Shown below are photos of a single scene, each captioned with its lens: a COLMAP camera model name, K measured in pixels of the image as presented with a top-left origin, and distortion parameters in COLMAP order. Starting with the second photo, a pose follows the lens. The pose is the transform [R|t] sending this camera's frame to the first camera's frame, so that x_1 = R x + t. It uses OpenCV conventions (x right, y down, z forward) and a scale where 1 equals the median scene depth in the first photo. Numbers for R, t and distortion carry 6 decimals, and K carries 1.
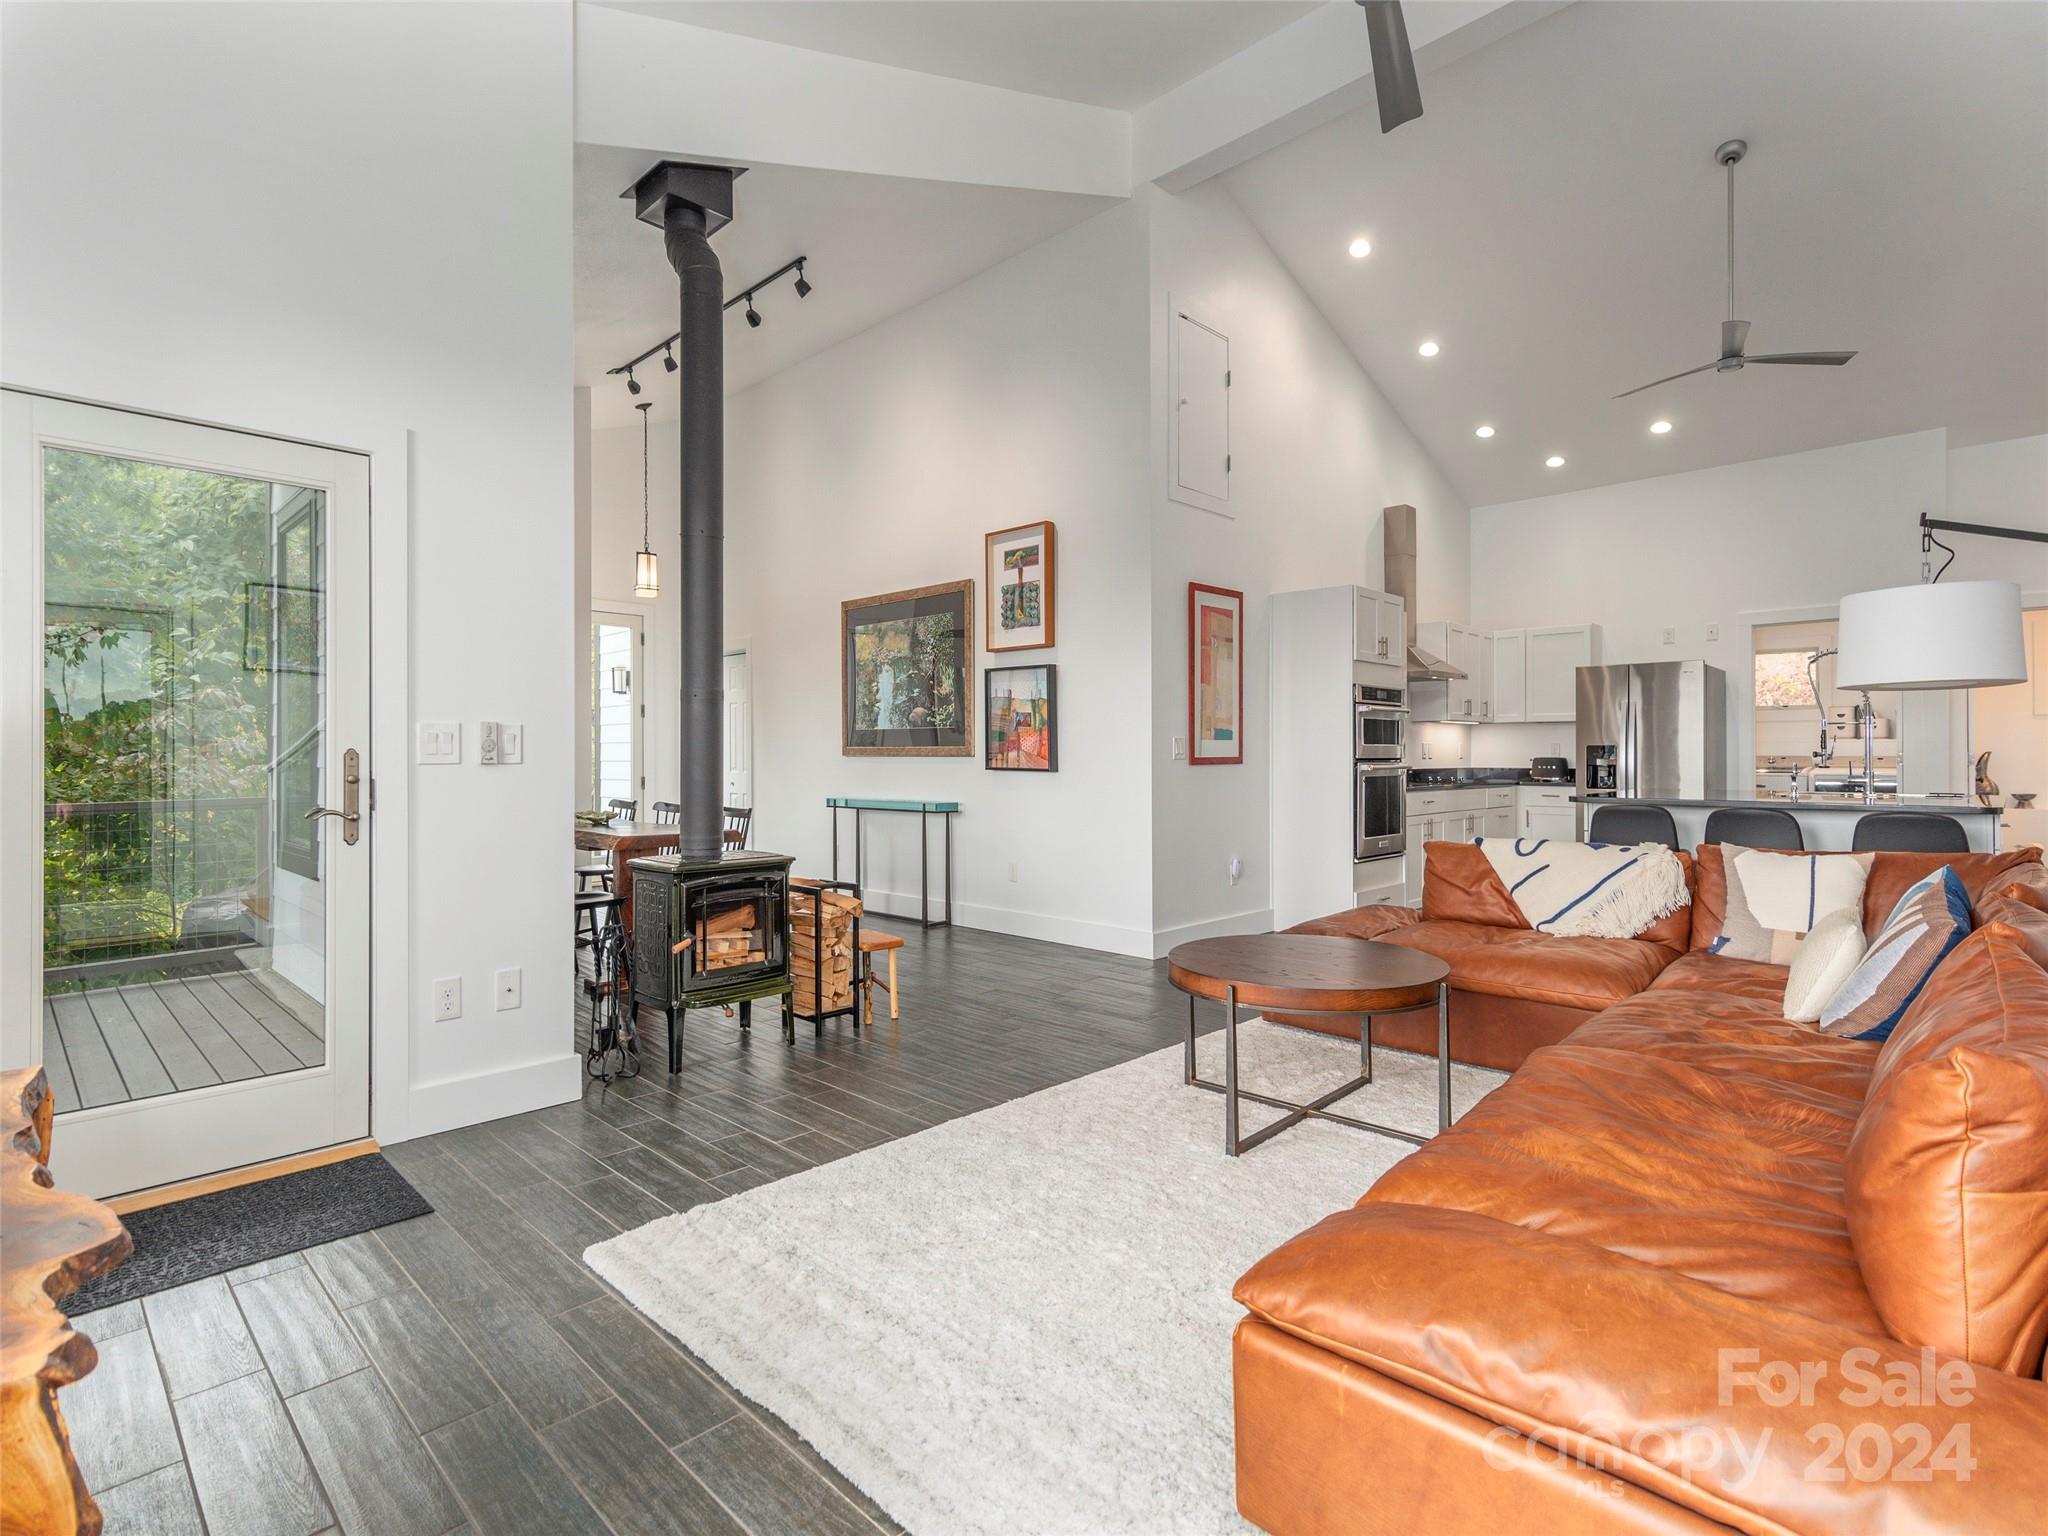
lens RADIAL K [[1015.5, 0, 1023.8], [0, 1015.5, 756.1], [0, 0, 1]] dist [0.007570, 0.002911]
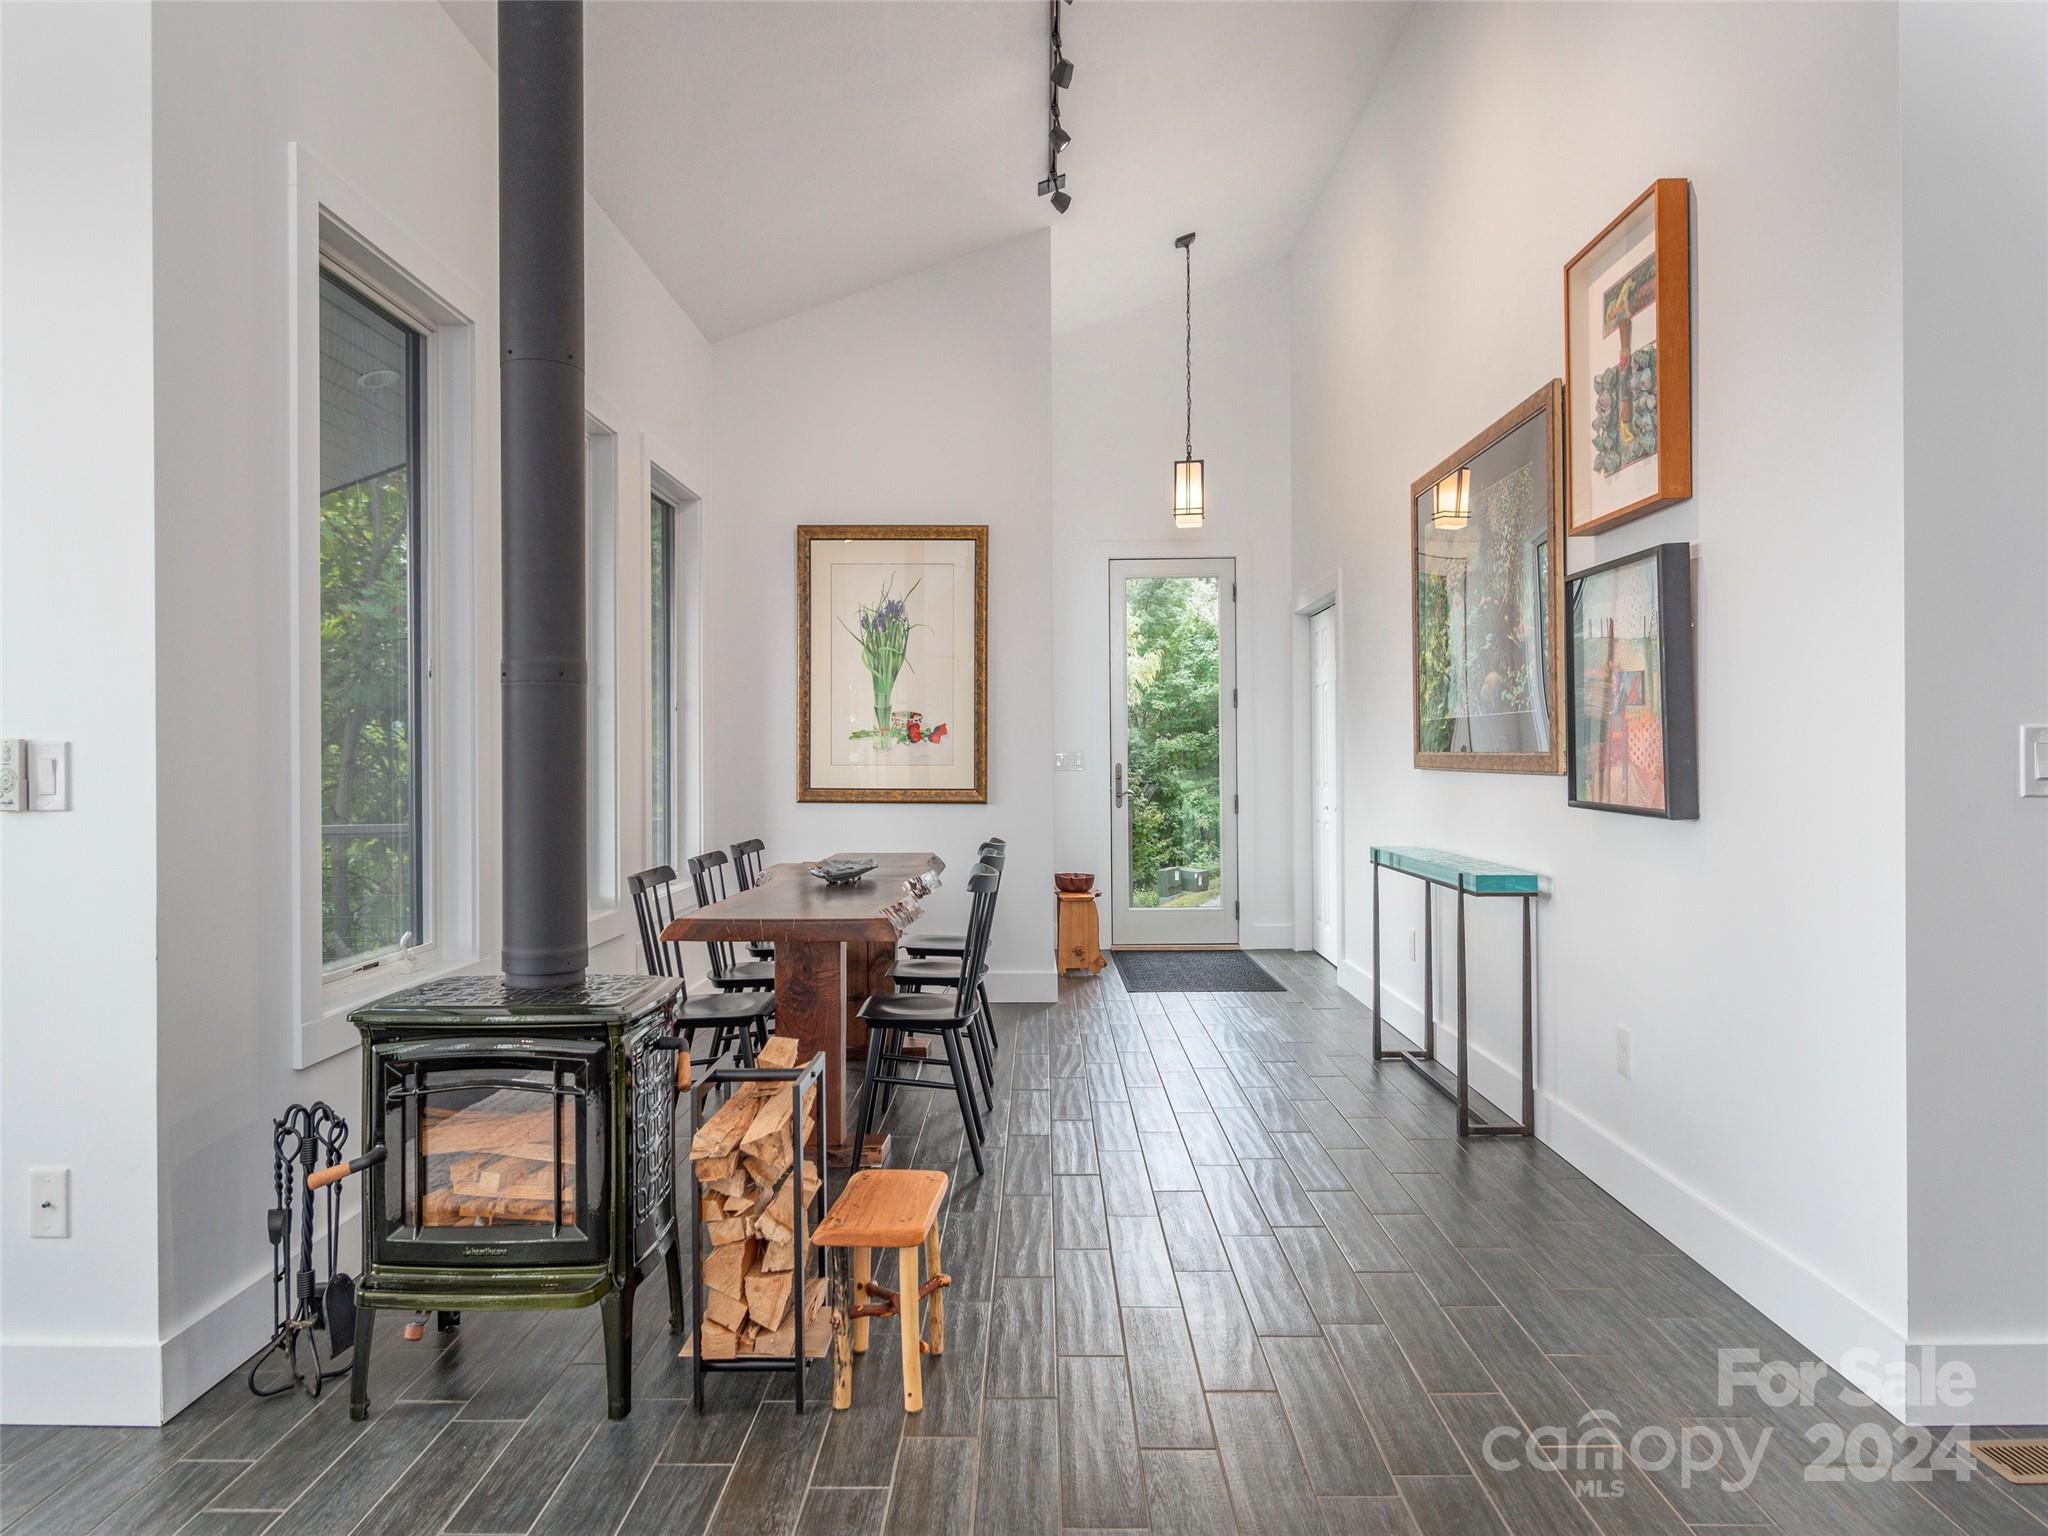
lens RADIAL K [[1265.4, 0, 1024.3], [0, 1265.4, 753.2], [0, 0, 1]] dist [0.010464, -0.003834]
pose [[0.688292, -0.005809, -0.725410, 0.206485], [0.005944, 0.999980, -0.002368, -0.009954], [0.725409, -0.002683, 0.688313, 0.476907]]
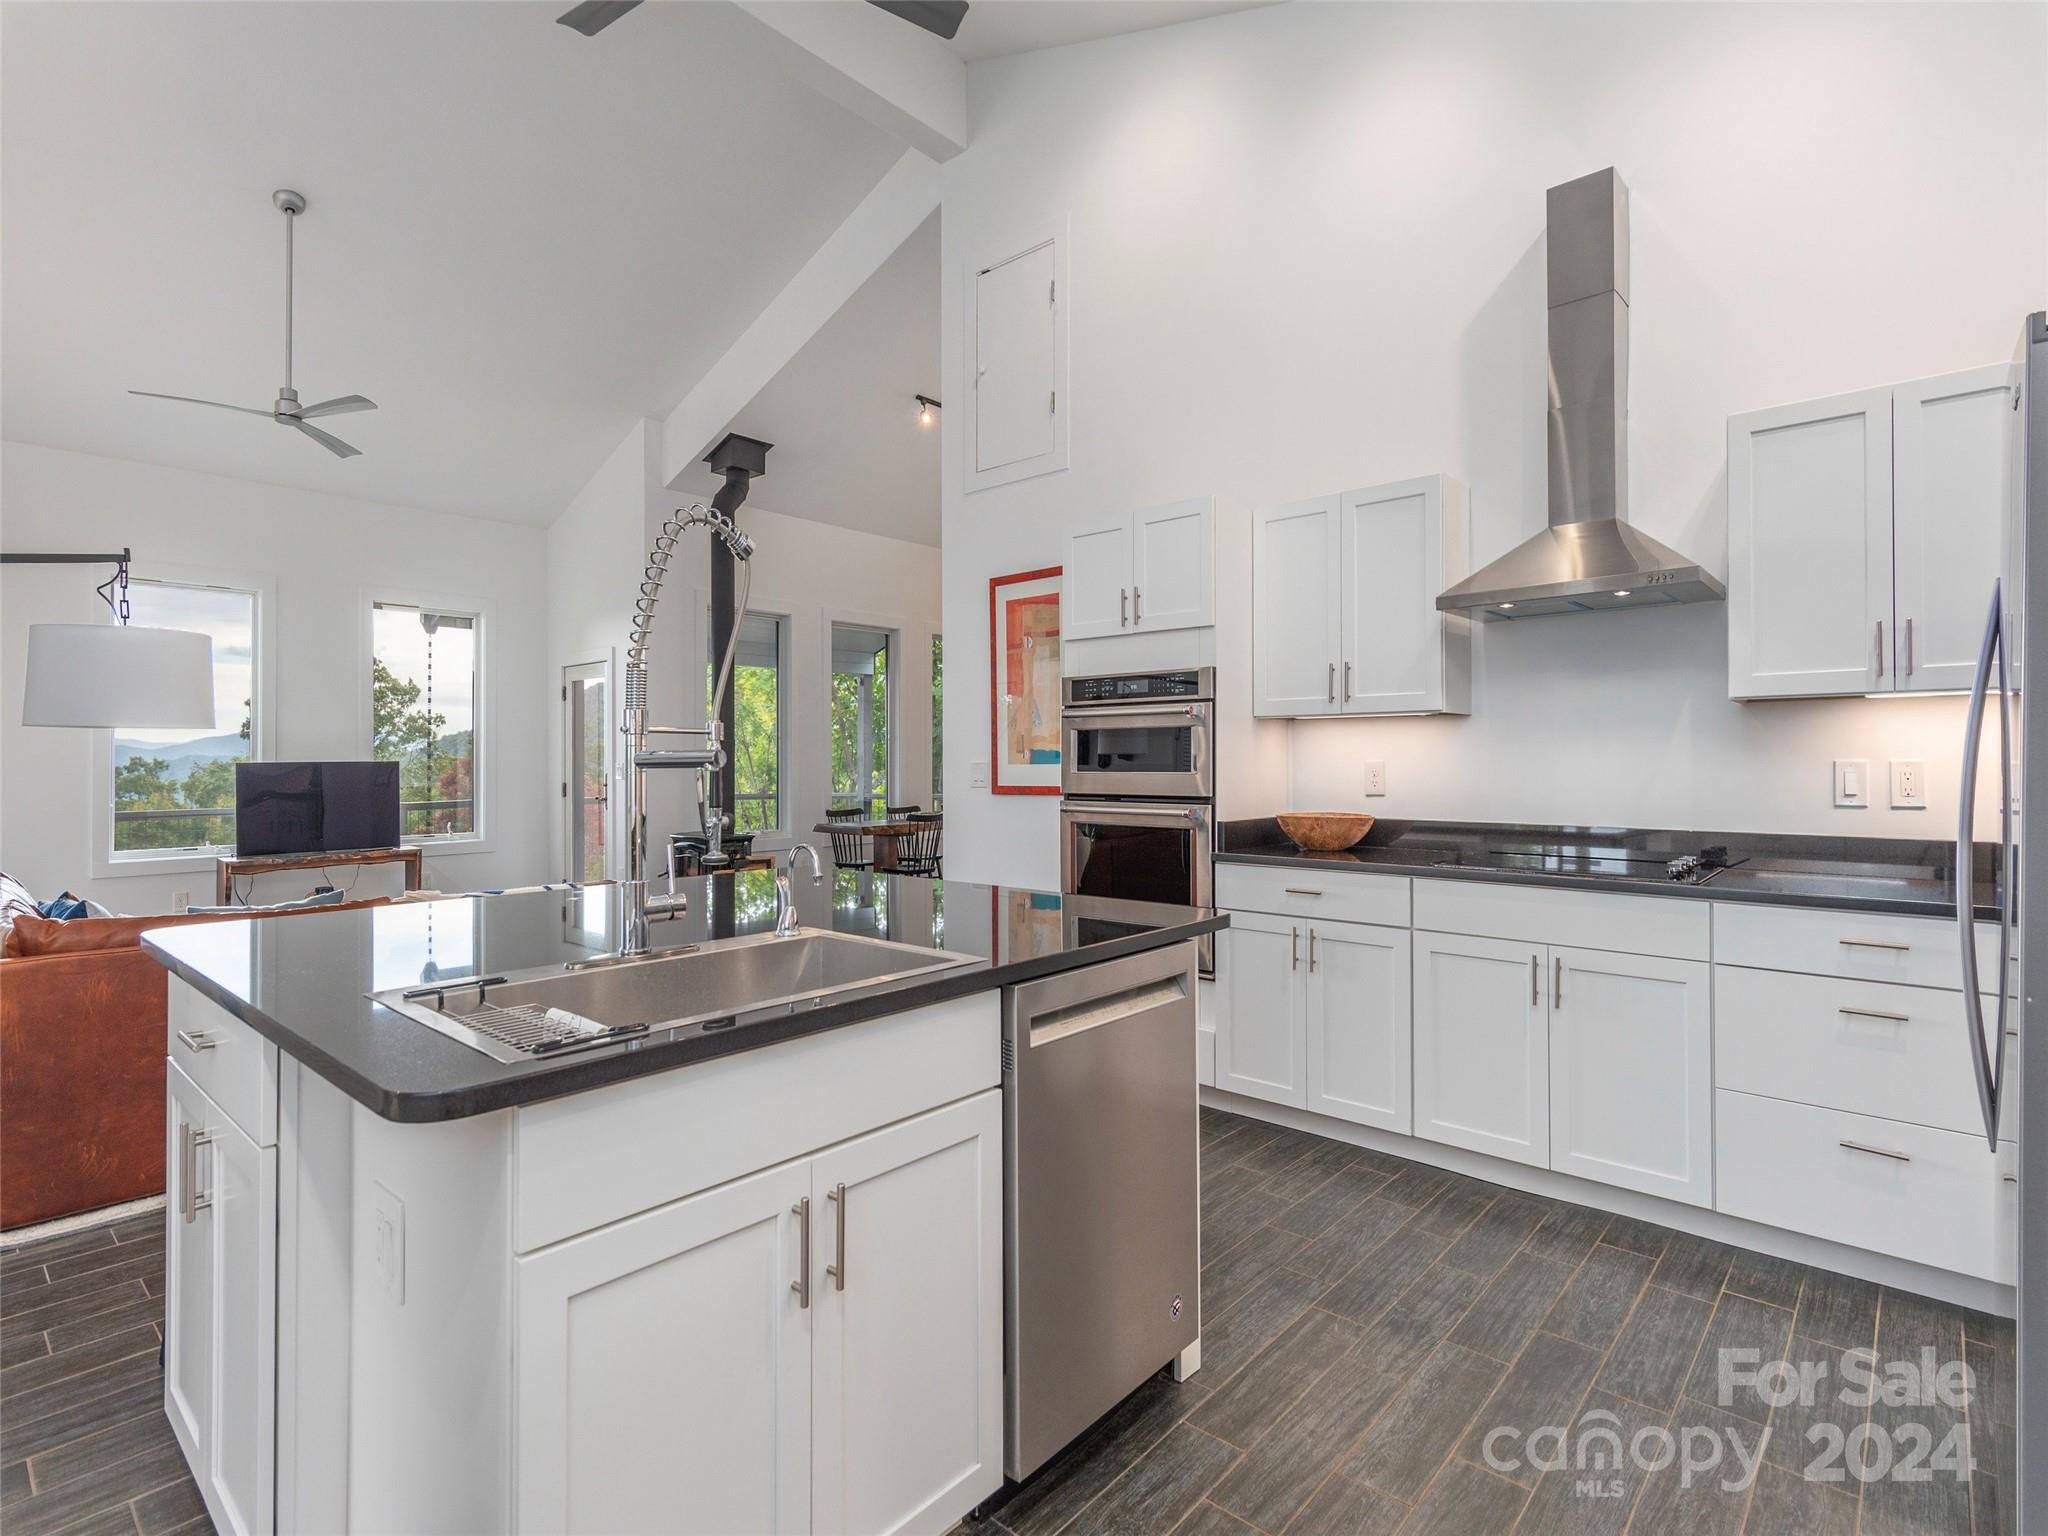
lens RADIAL K [[1015.5, 0, 1016.3], [0, 1015.5, 770.9], [0, 0, 1]] dist [0.007570, 0.002911]
pose [[0.040400, 0.011927, -0.999112, 0.967756], [0.002532, 0.999924, 0.012039, -0.019662], [0.999180, -0.003016, 0.040366, 0.939984]]
